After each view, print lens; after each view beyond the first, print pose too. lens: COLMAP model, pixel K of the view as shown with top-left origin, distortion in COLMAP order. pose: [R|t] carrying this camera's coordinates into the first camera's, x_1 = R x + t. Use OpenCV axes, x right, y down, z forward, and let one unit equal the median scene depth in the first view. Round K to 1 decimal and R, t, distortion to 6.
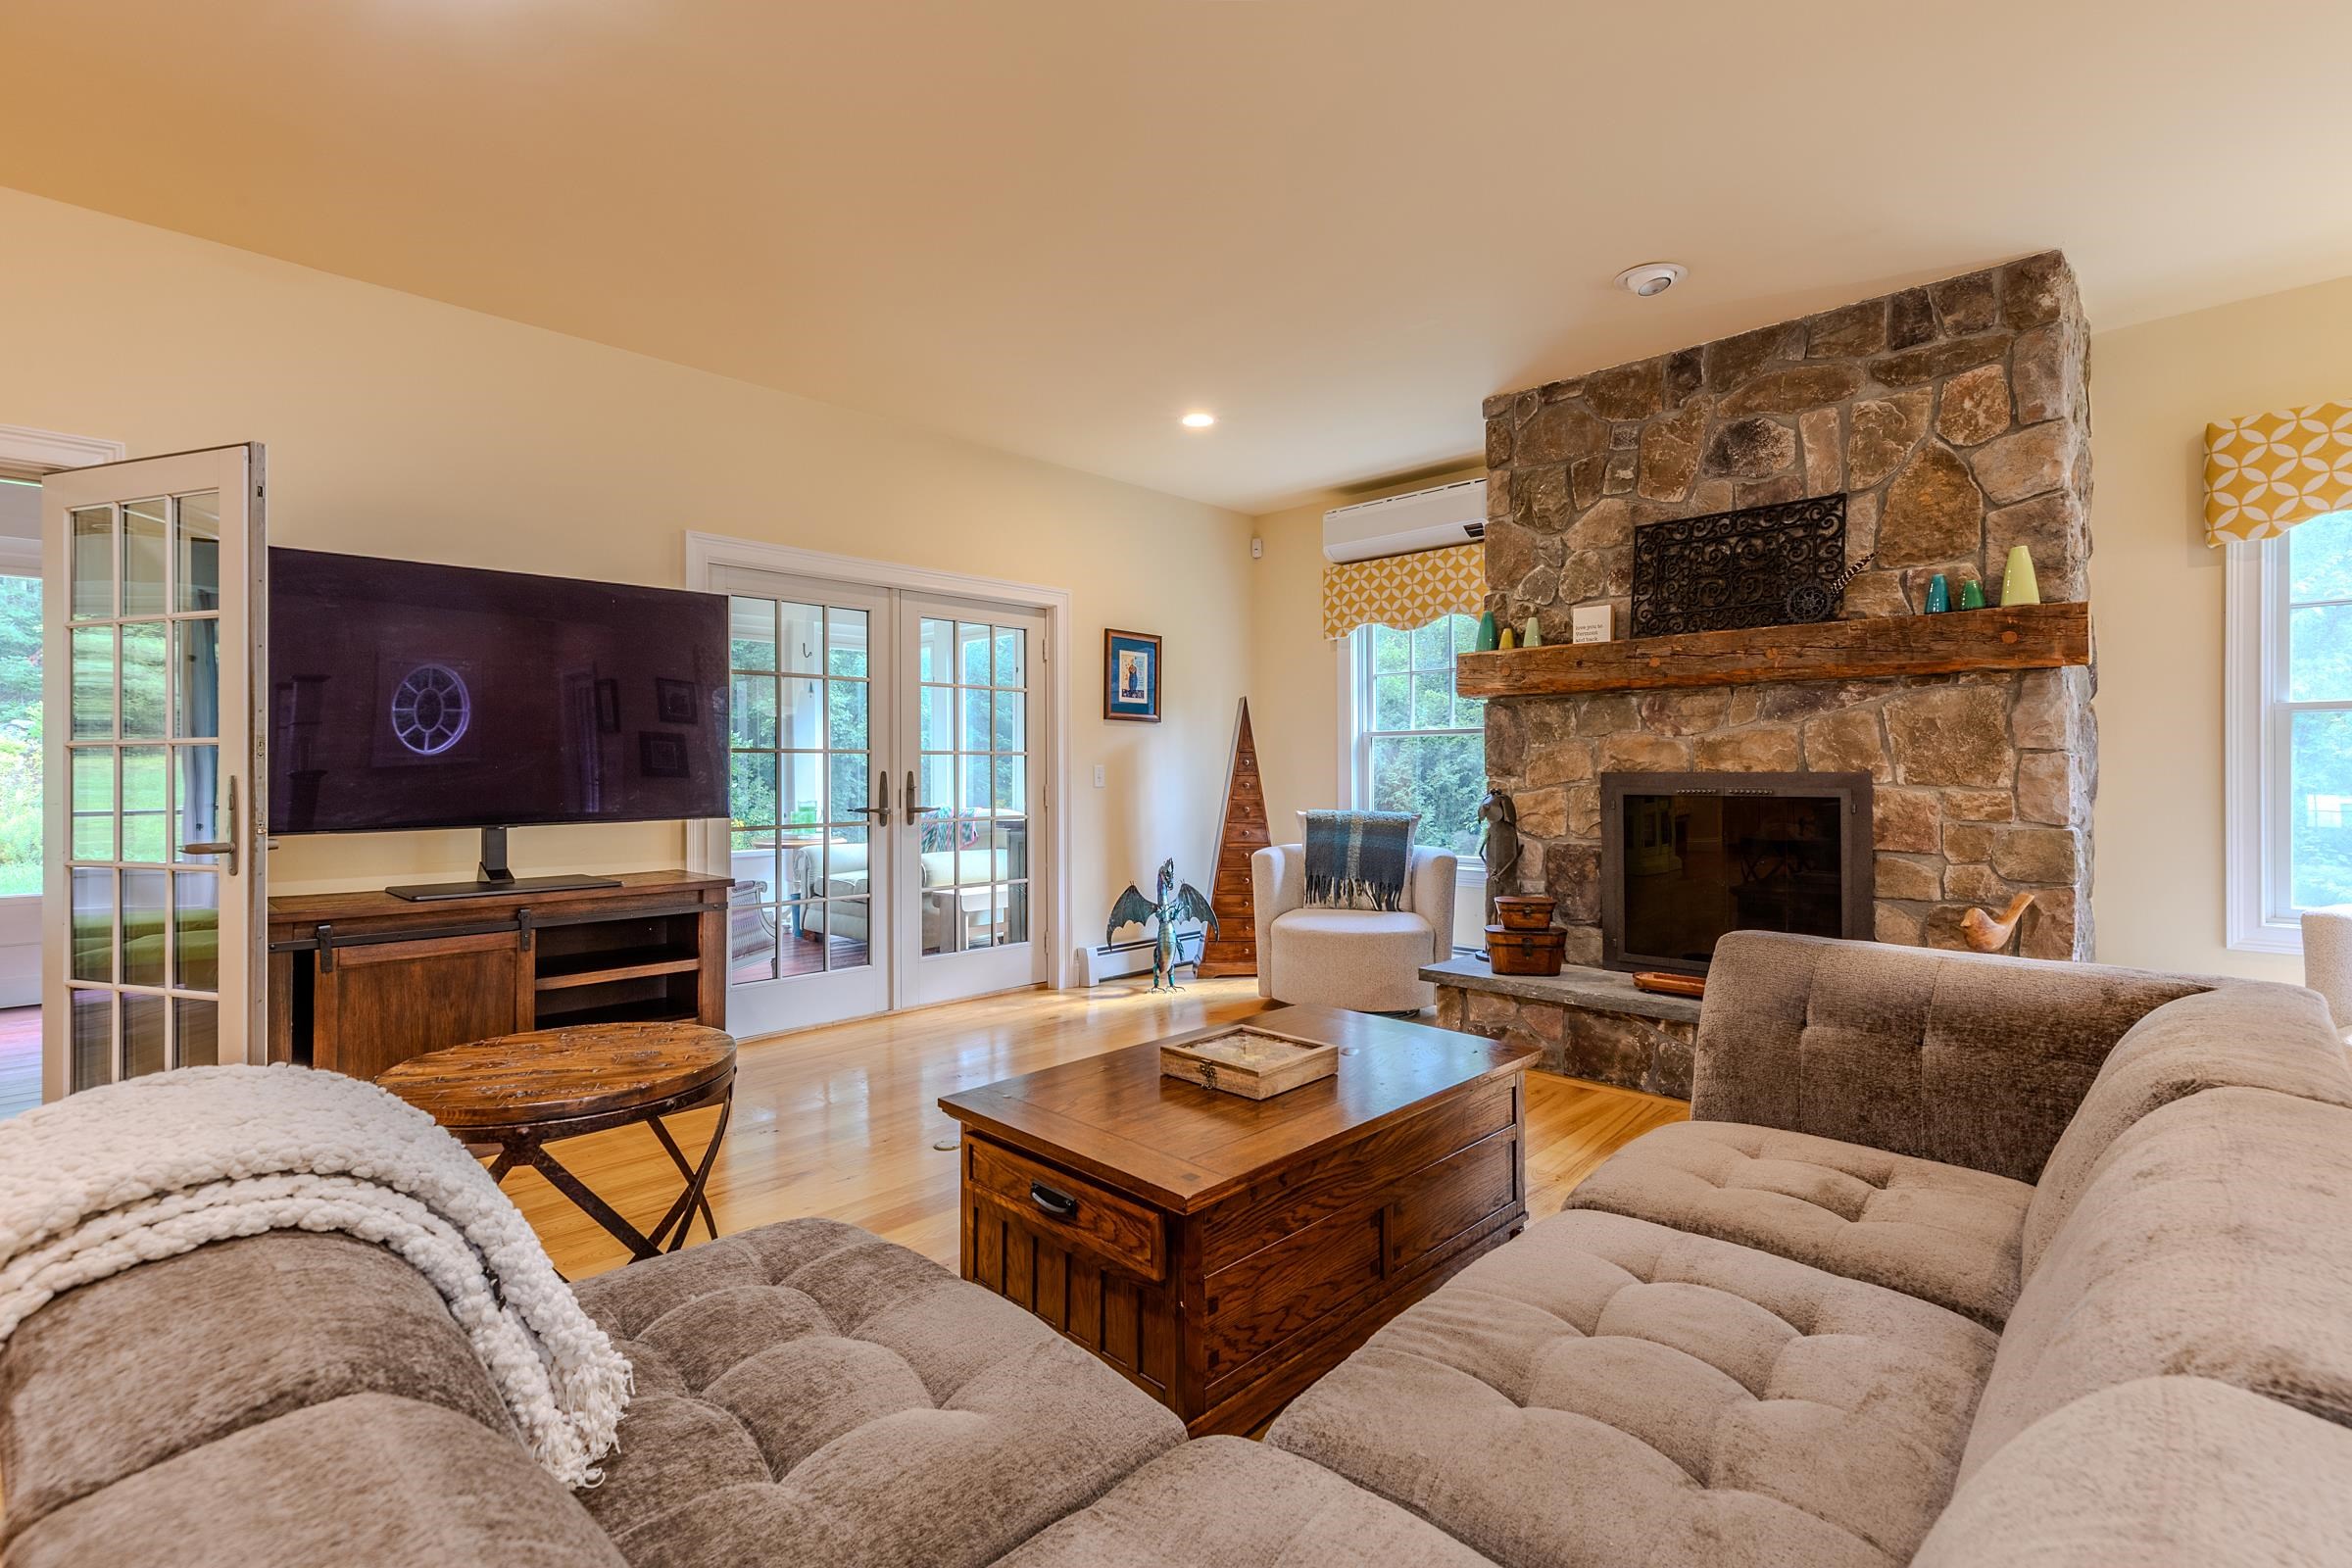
lens RADIAL K [[1064.8, 0, 1162.4], [0, 1064.8, 762.1], [0, 0, 1]] dist [0.003237, 0.000828]
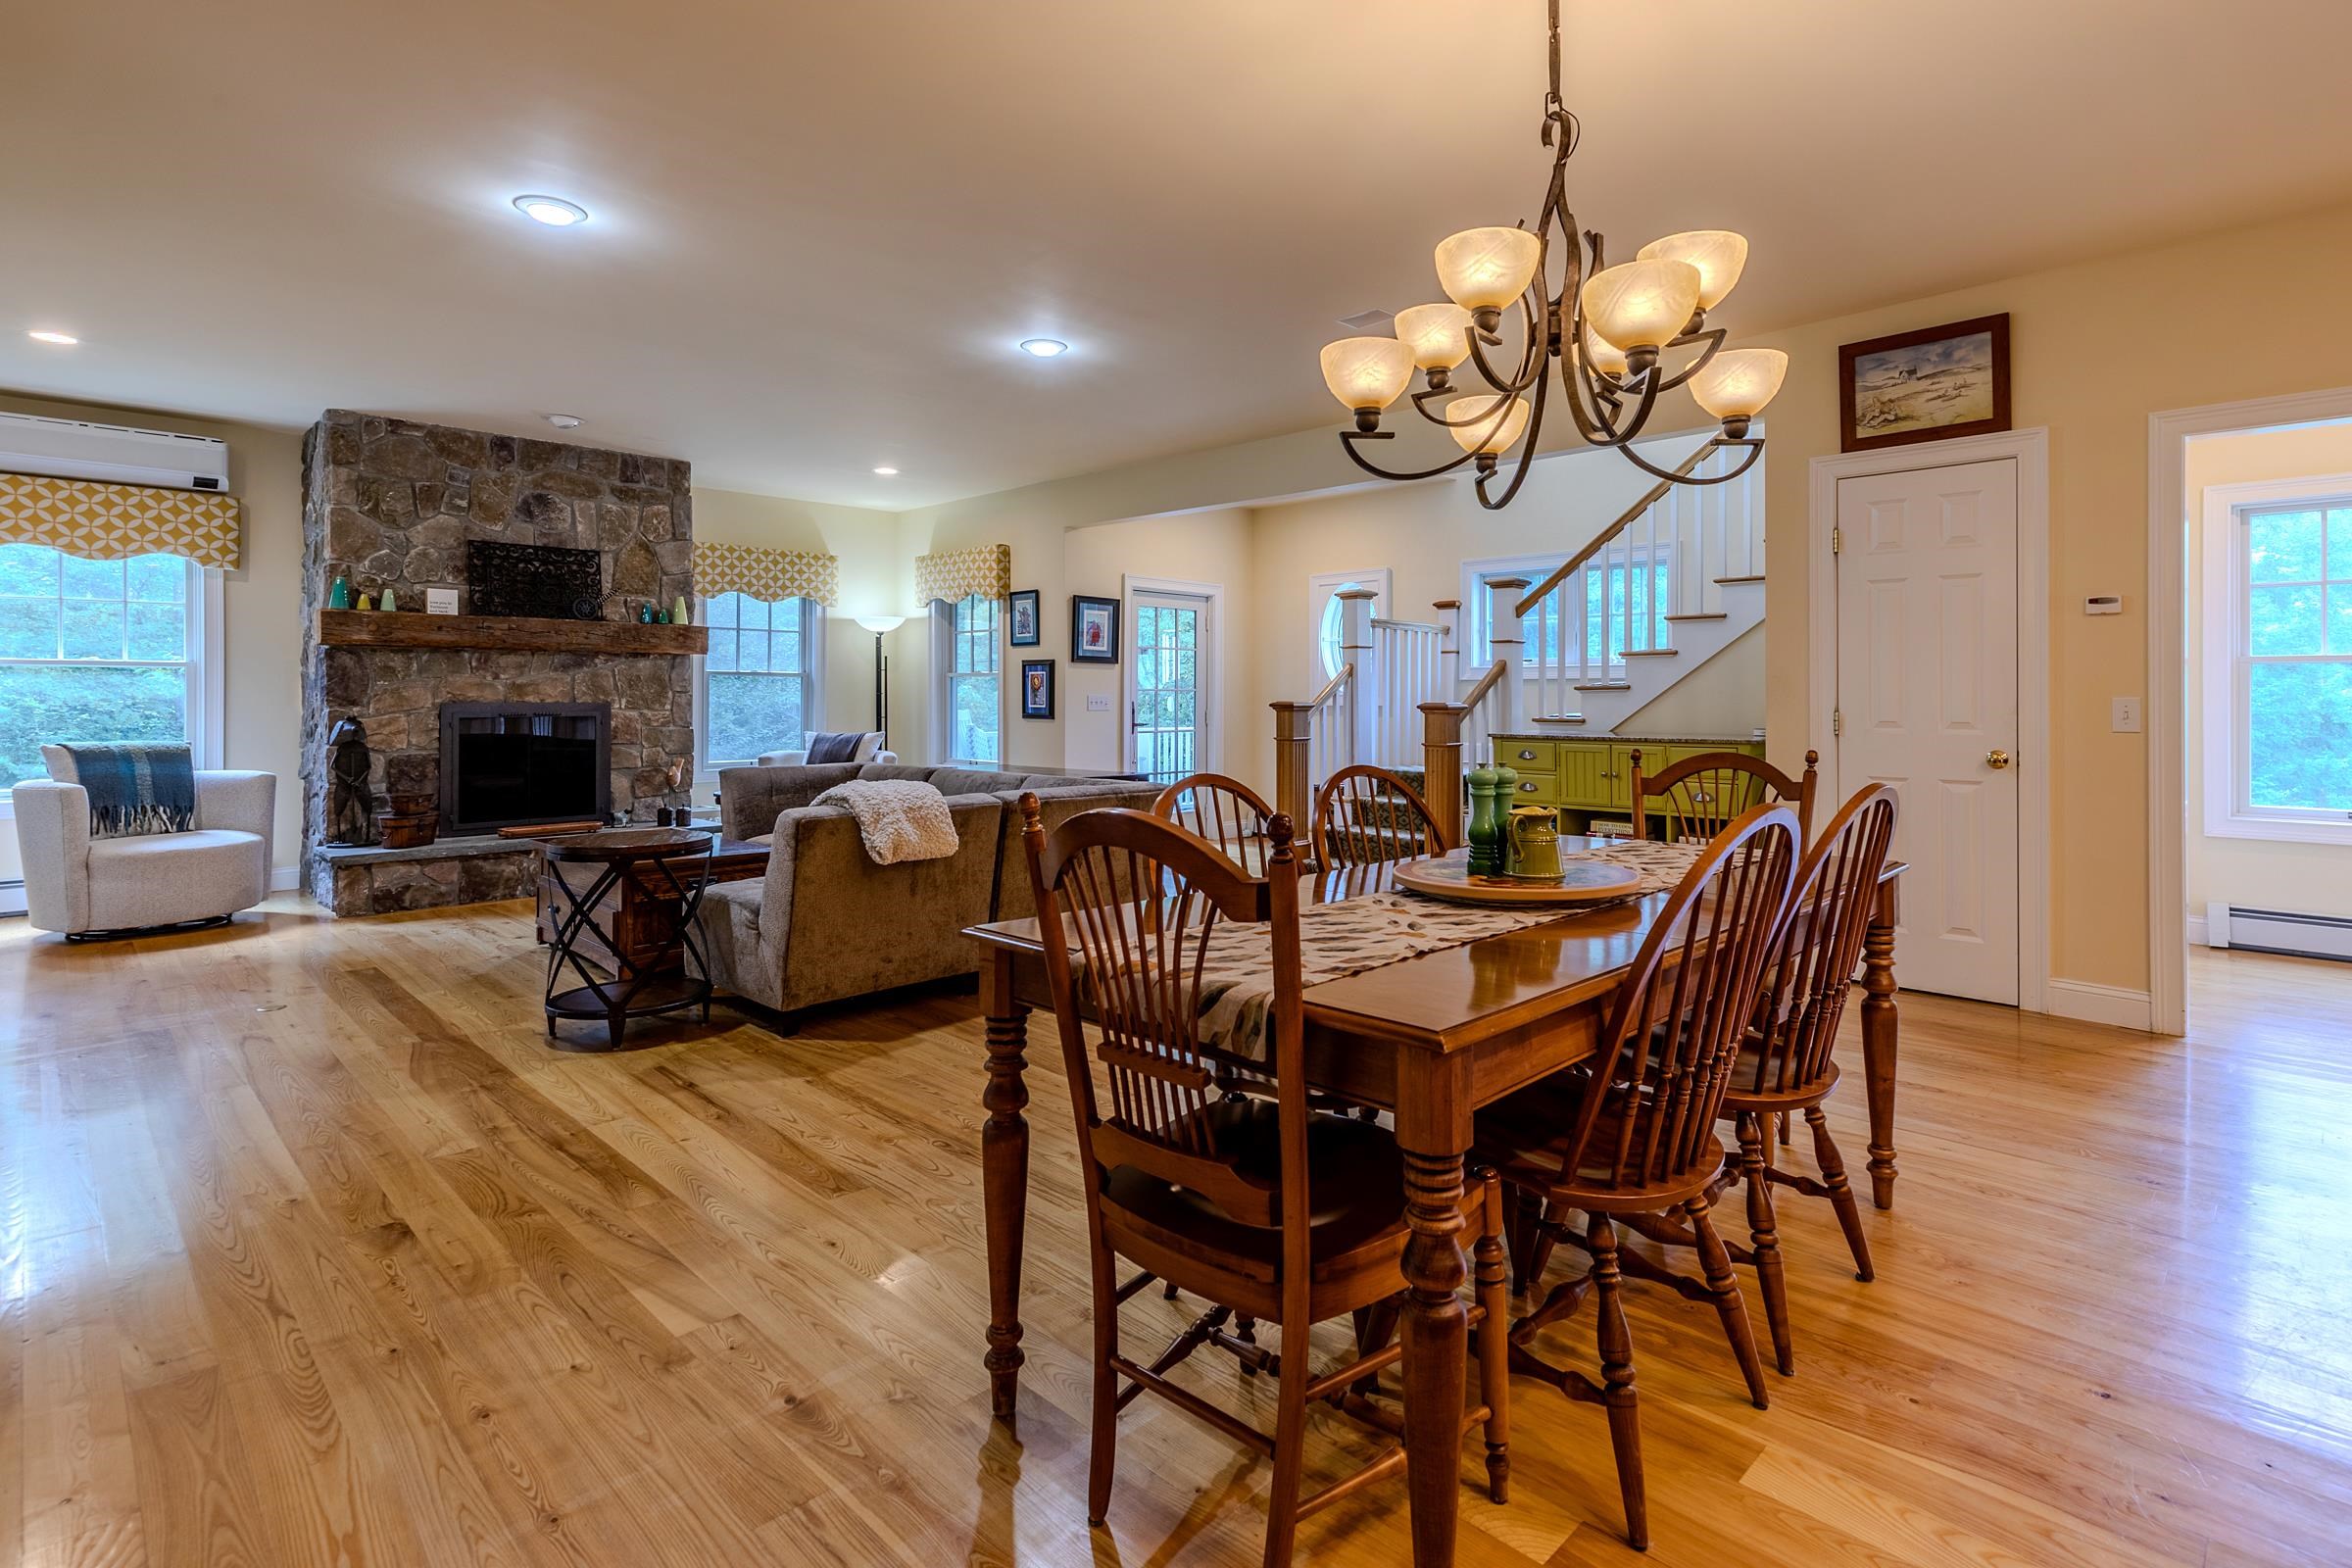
lens RADIAL K [[1138.7, 0, 1233.3], [0, 1138.7, 693.7], [0, 0, 1]] dist [0.005178, 0.001707]
pose [[-0.017239, 0.005371, 0.999837, -1.224390], [-0.008953, 0.999945, -0.005526, -0.004069], [-0.999811, -0.009047, -0.017190, -0.057796]]
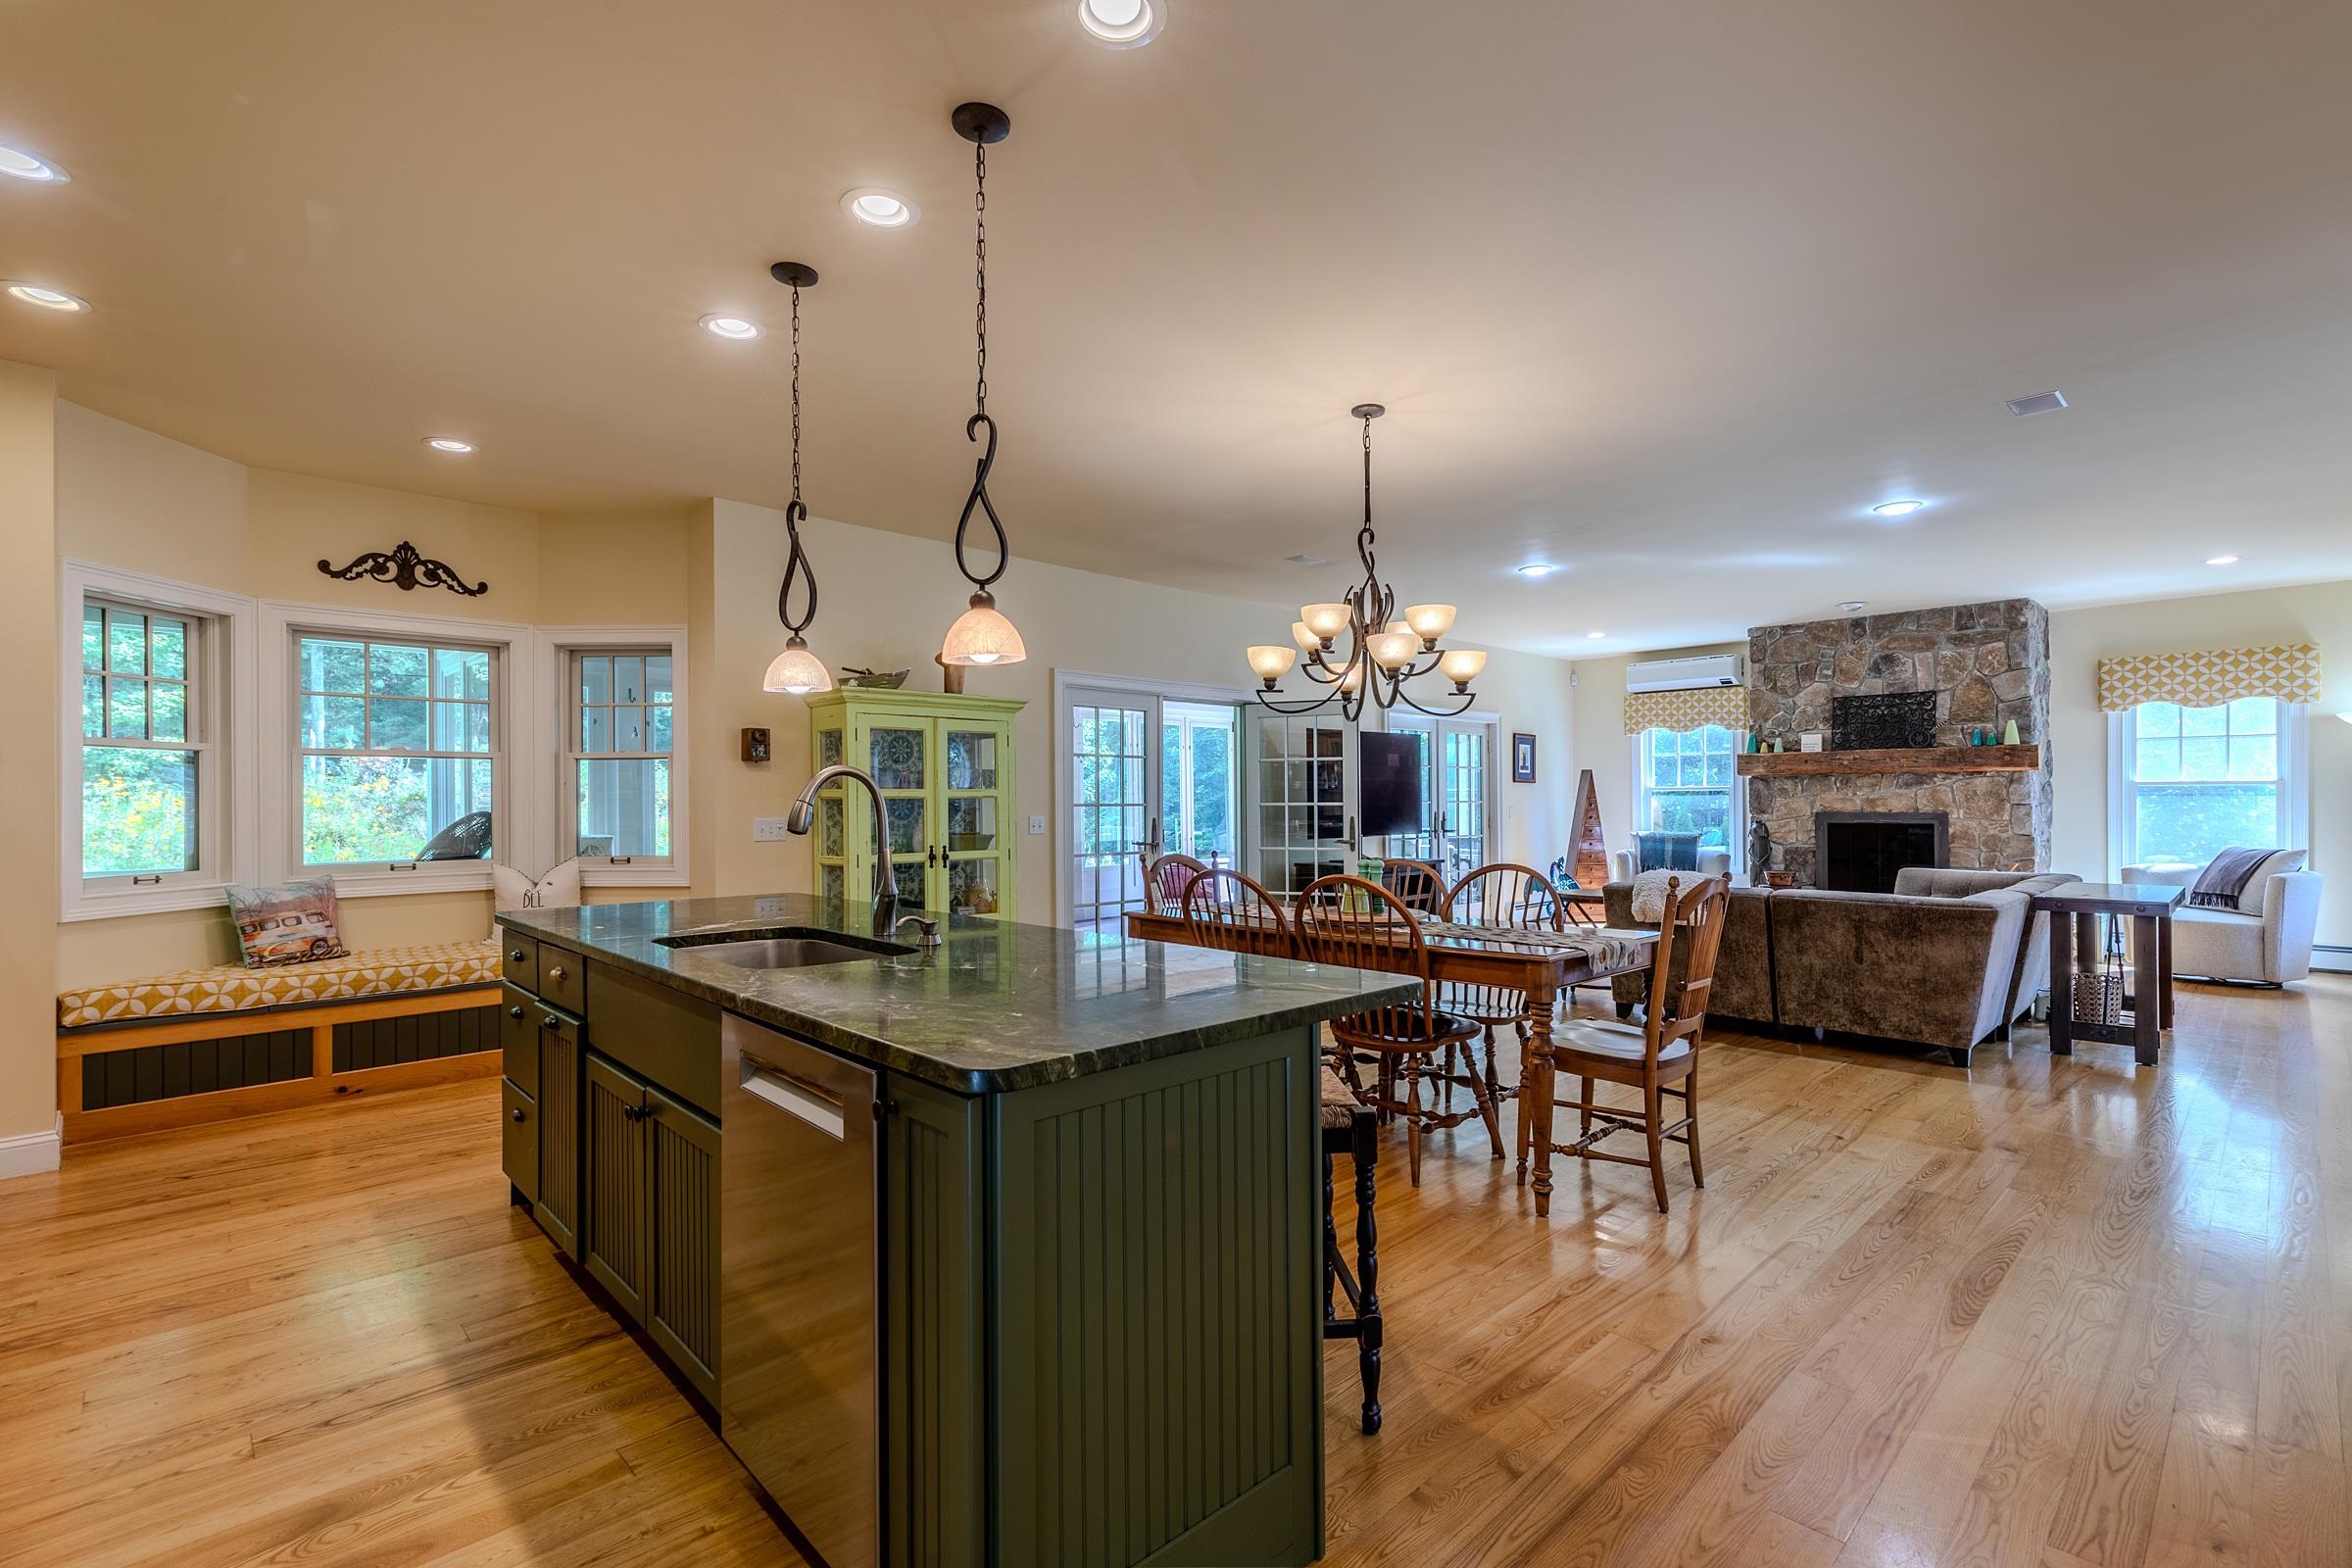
lens RADIAL K [[1059.2, 0, 1166.1], [0, 1059.2, 791.0], [0, 0, 1]] dist [0.005844, 0.000169]
pose [[0.999447, -0.003119, -0.033096, -0.847847], [0.003113, 0.999995, -0.000228, -0.037999], [0.033096, 0.000125, 0.999452, -1.208013]]
